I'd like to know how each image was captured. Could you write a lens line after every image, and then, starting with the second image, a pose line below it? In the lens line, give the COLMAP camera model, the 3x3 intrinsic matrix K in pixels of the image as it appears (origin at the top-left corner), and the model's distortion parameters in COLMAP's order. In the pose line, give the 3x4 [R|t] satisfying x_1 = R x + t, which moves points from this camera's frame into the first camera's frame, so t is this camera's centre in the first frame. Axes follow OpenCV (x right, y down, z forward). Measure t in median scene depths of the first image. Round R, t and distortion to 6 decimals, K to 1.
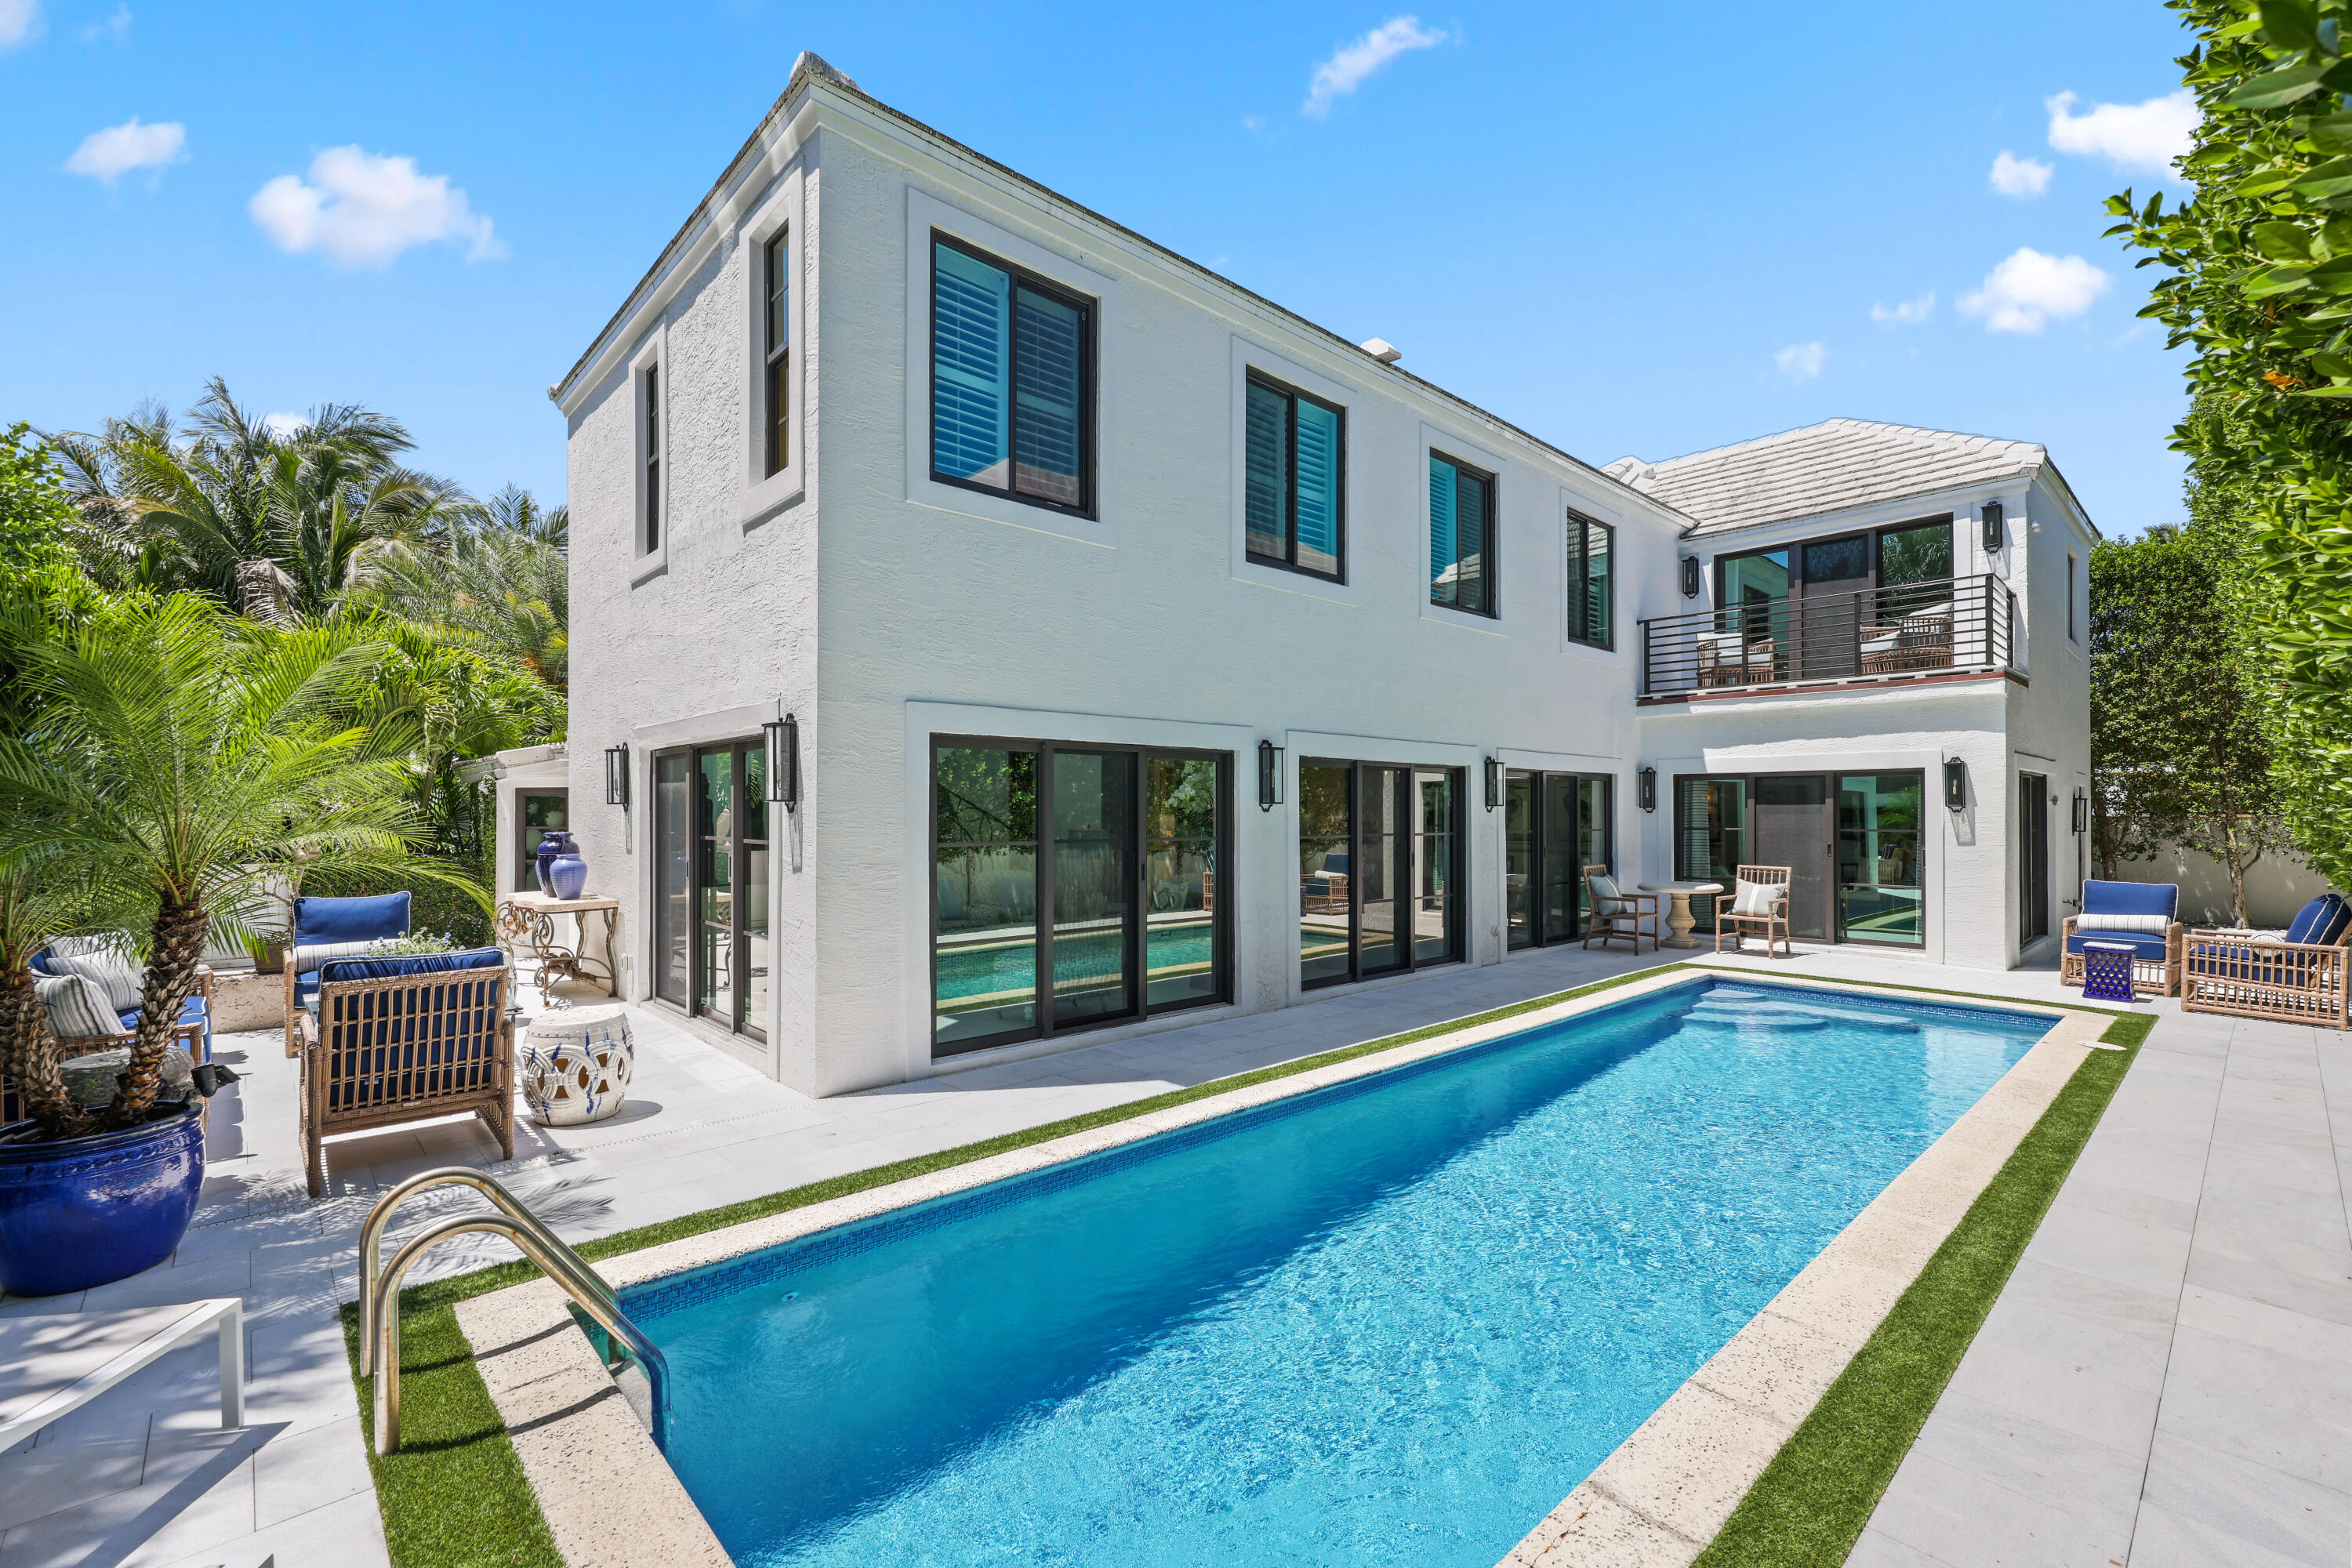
lens RADIAL K [[993.8, 0, 1178.2], [0, 993.8, 784.3], [0, 0, 1]] dist [0.002636, 0.000335]
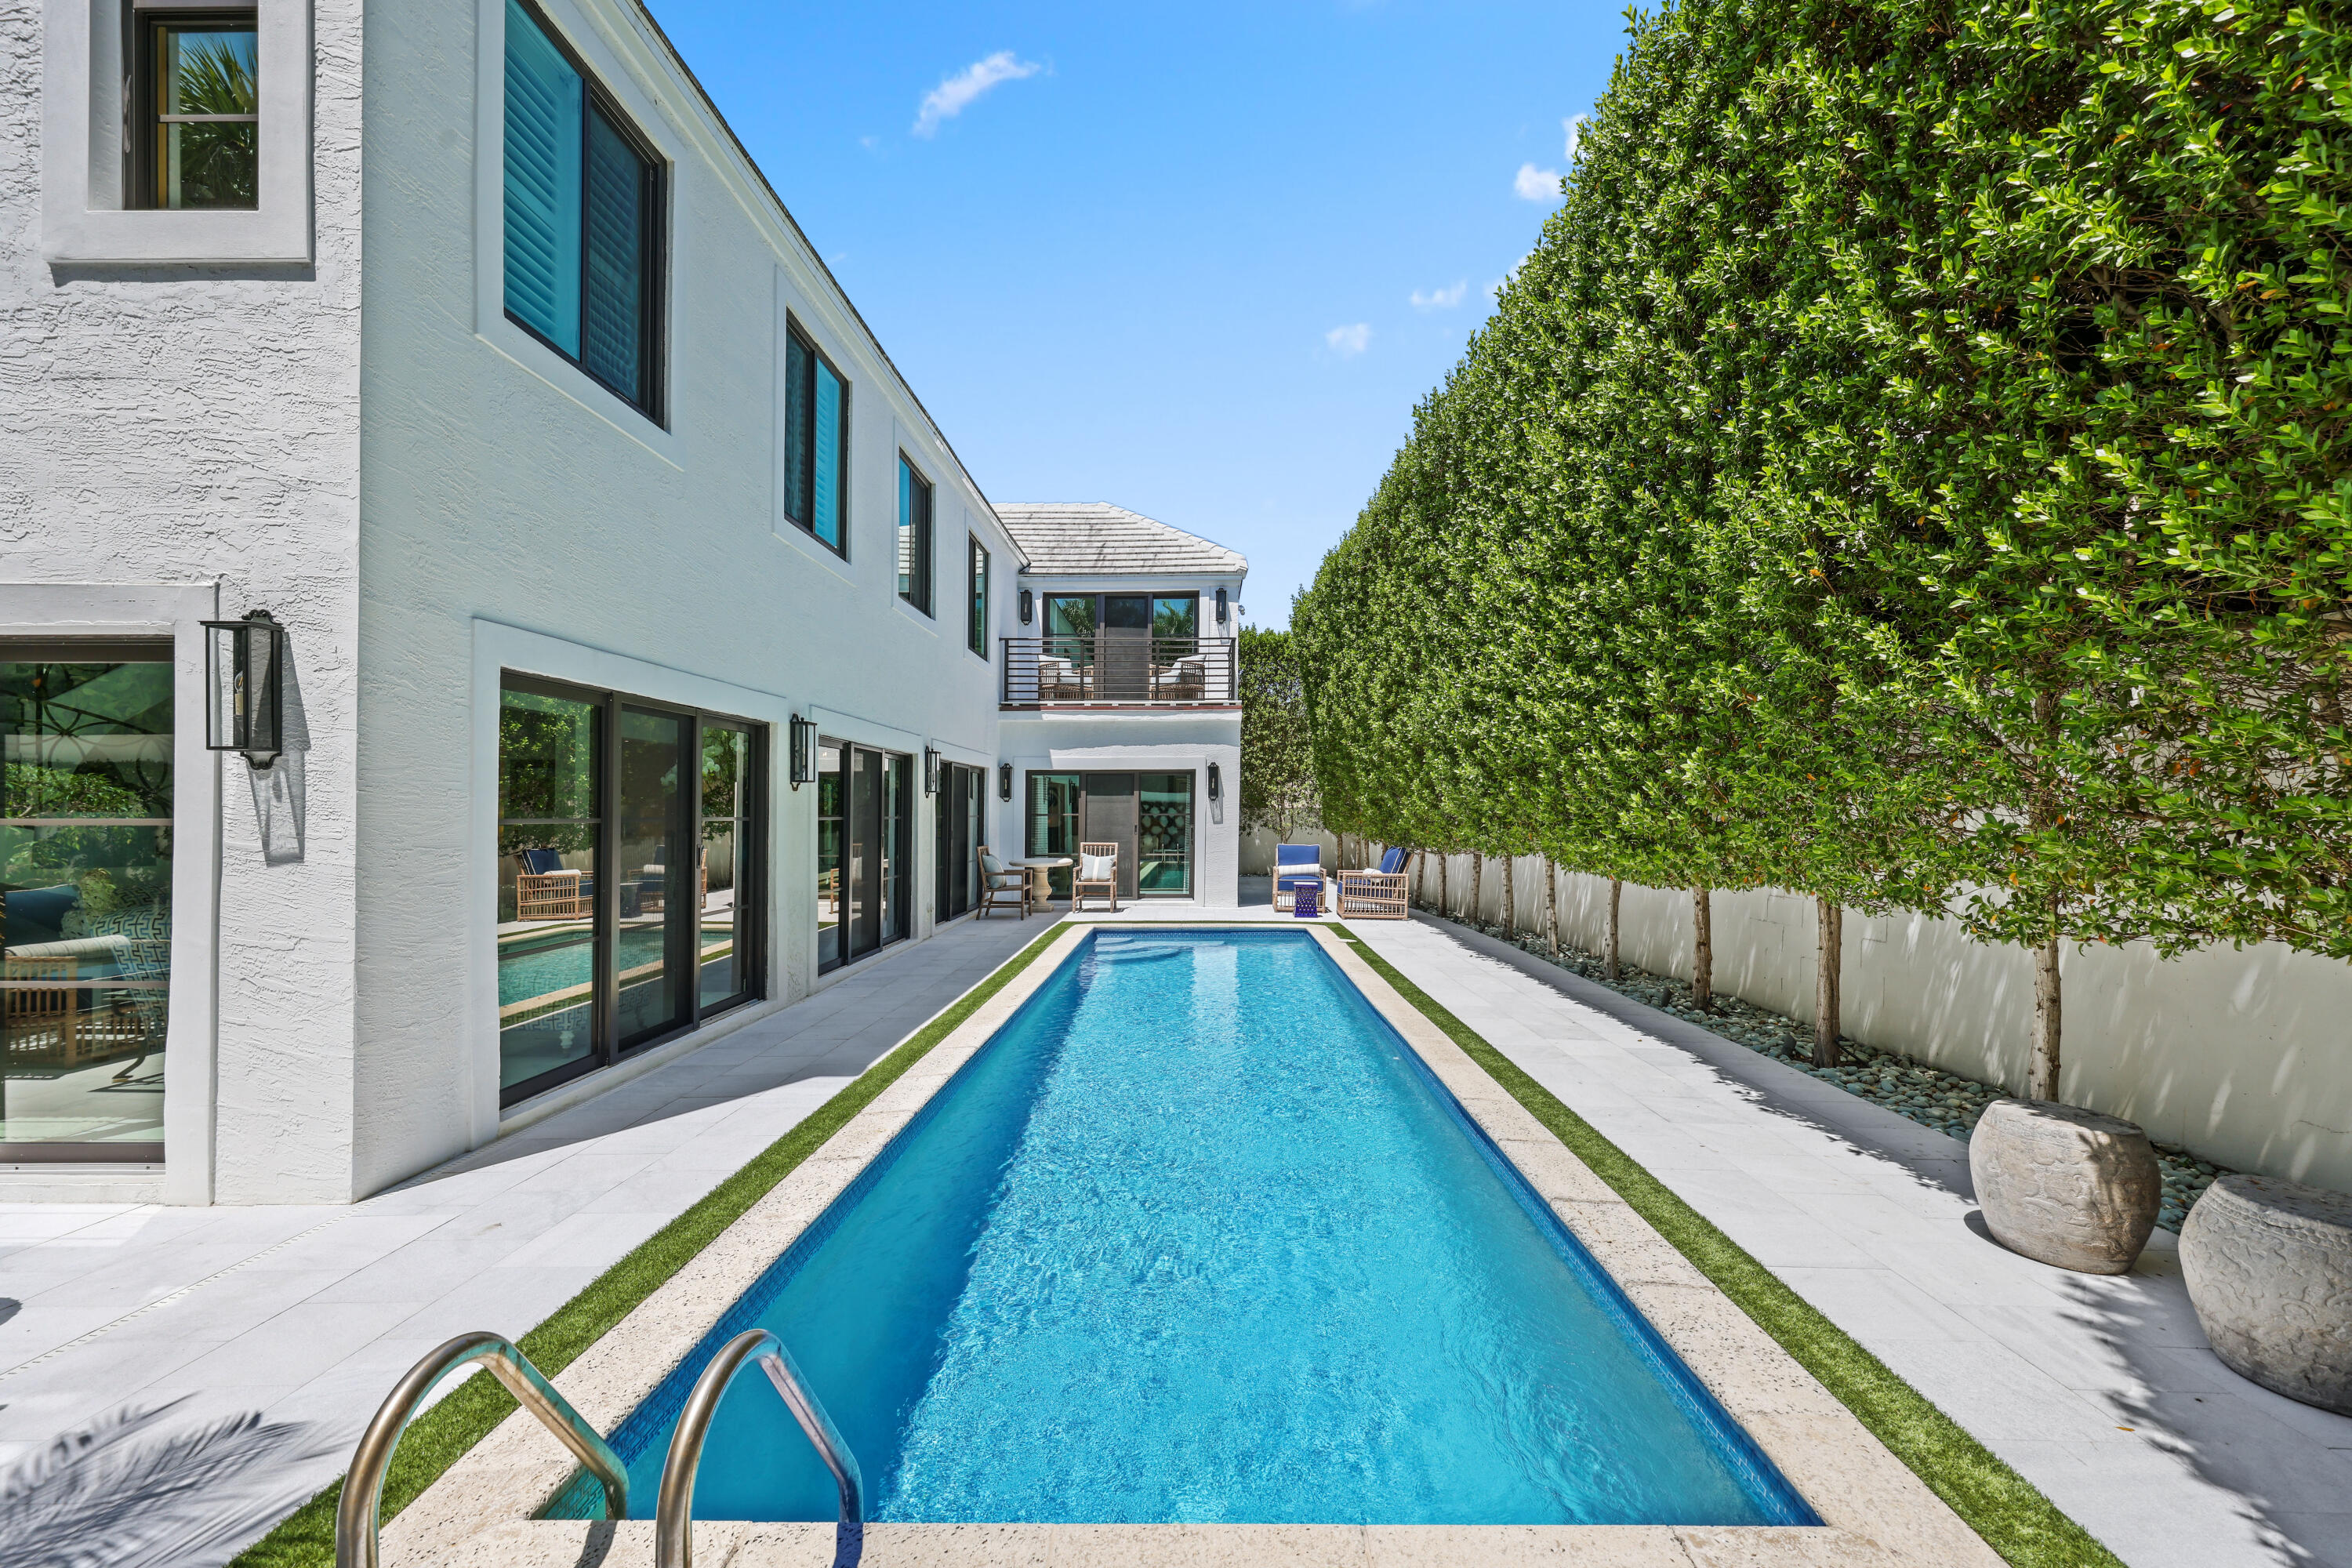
lens RADIAL K [[939.8, 0, 1180.1], [0, 939.8, 804.9], [0, 0, 1]] dist [0.000278, 0.000146]
pose [[0.688450, 0.004670, 0.725269, -0.237577], [-0.019502, 0.999737, 0.012074, 0.018444], [-0.725022, -0.022456, 0.688360, 0.096867]]
